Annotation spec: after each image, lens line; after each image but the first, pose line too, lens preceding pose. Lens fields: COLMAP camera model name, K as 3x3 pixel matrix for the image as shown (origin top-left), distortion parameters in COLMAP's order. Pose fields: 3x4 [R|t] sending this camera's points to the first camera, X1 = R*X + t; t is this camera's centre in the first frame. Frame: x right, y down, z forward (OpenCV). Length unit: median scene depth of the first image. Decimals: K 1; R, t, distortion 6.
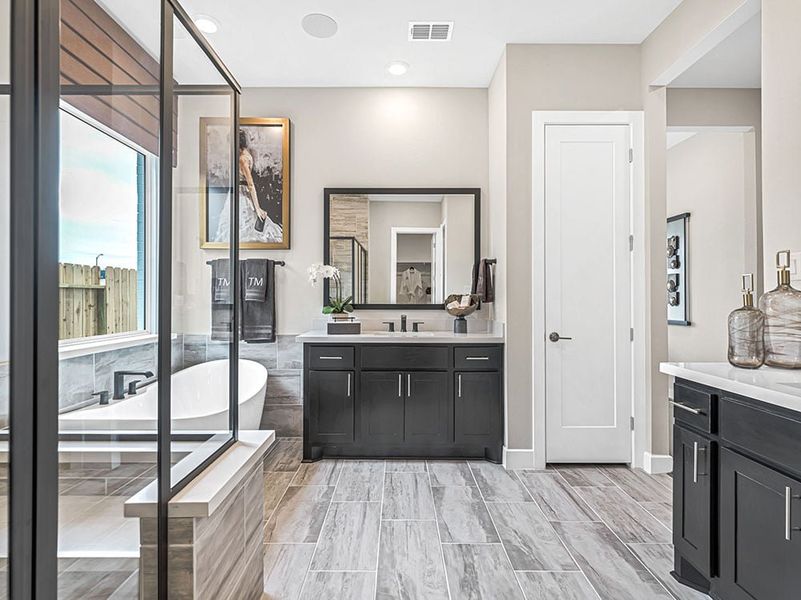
lens RADIAL K [[397.9, 0, 399.8], [0, 397.9, 296.8], [0, 0, 1]] dist [-0.000026, -0.000565]
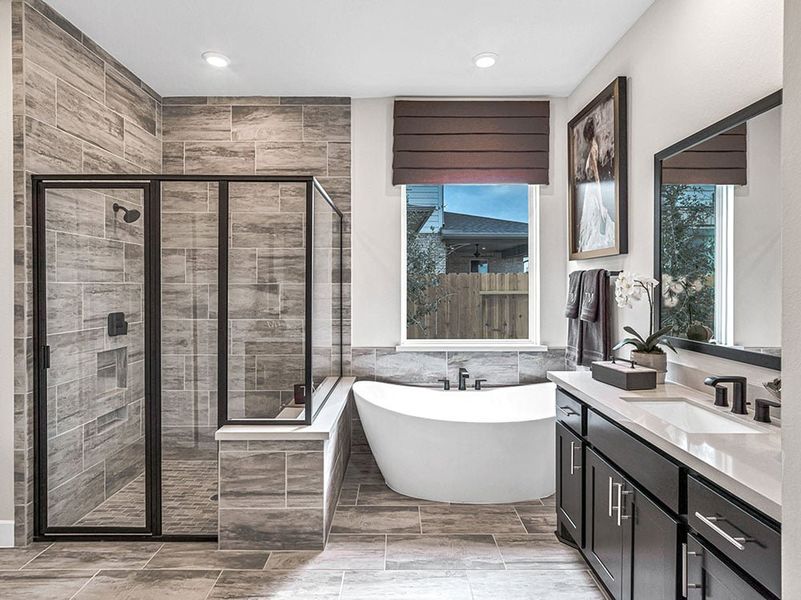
lens RADIAL K [[414.5, 0, 401.4], [0, 414.5, 290.3], [0, 0, 1]] dist [0.000680, -0.000336]
pose [[0.012329, 0.010545, -0.999868, 0.603184], [0.002504, 0.999941, 0.010577, -0.078226], [0.999921, -0.002634, 0.012301, 0.733537]]
